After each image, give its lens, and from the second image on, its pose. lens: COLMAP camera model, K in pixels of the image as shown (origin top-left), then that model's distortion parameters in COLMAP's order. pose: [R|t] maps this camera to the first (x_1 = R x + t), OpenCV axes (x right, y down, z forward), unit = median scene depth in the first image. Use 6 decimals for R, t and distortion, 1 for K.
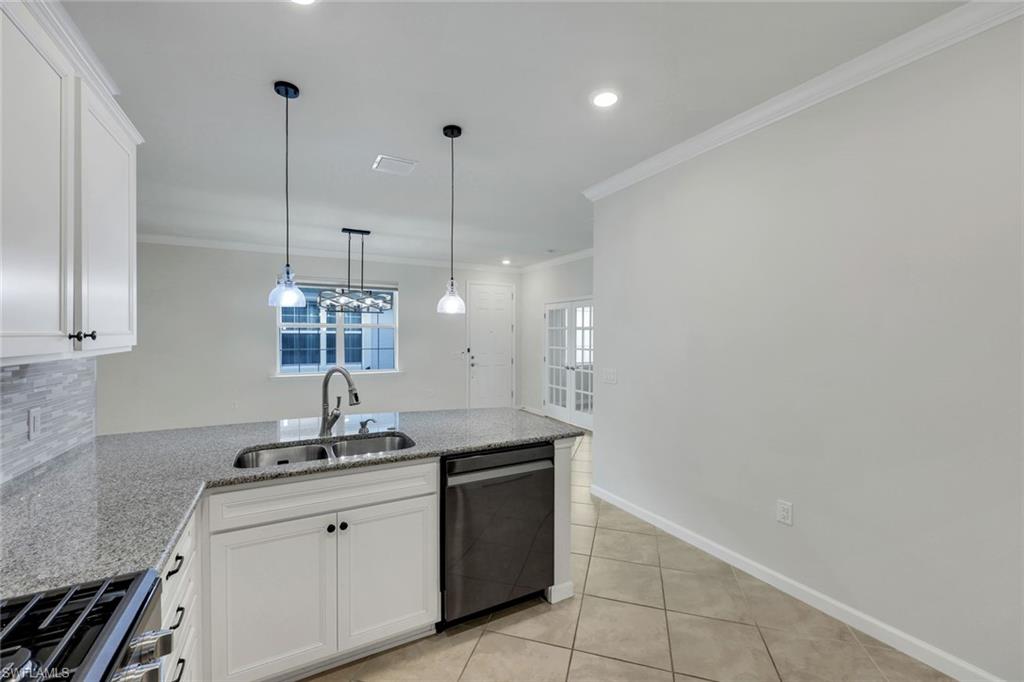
lens RADIAL K [[421.5, 0, 509.4], [0, 421.5, 335.5], [0, 0, 1]] dist [0.000152, -0.000073]
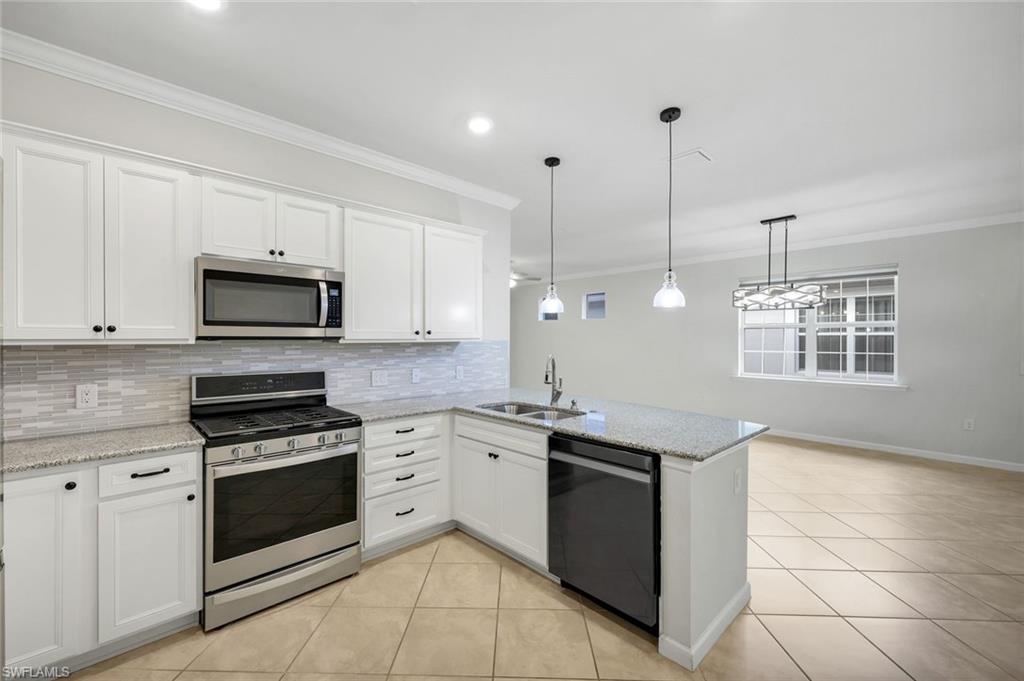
lens RADIAL K [[421.5, 0, 509.4], [0, 421.5, 335.0], [0, 0, 1]] dist [0.000152, -0.000073]
pose [[0.261623, -0.009022, -0.965128, 0.678781], [-0.002226, 0.999948, -0.009951, 0.019146], [0.965168, 0.004752, 0.261590, 0.408704]]
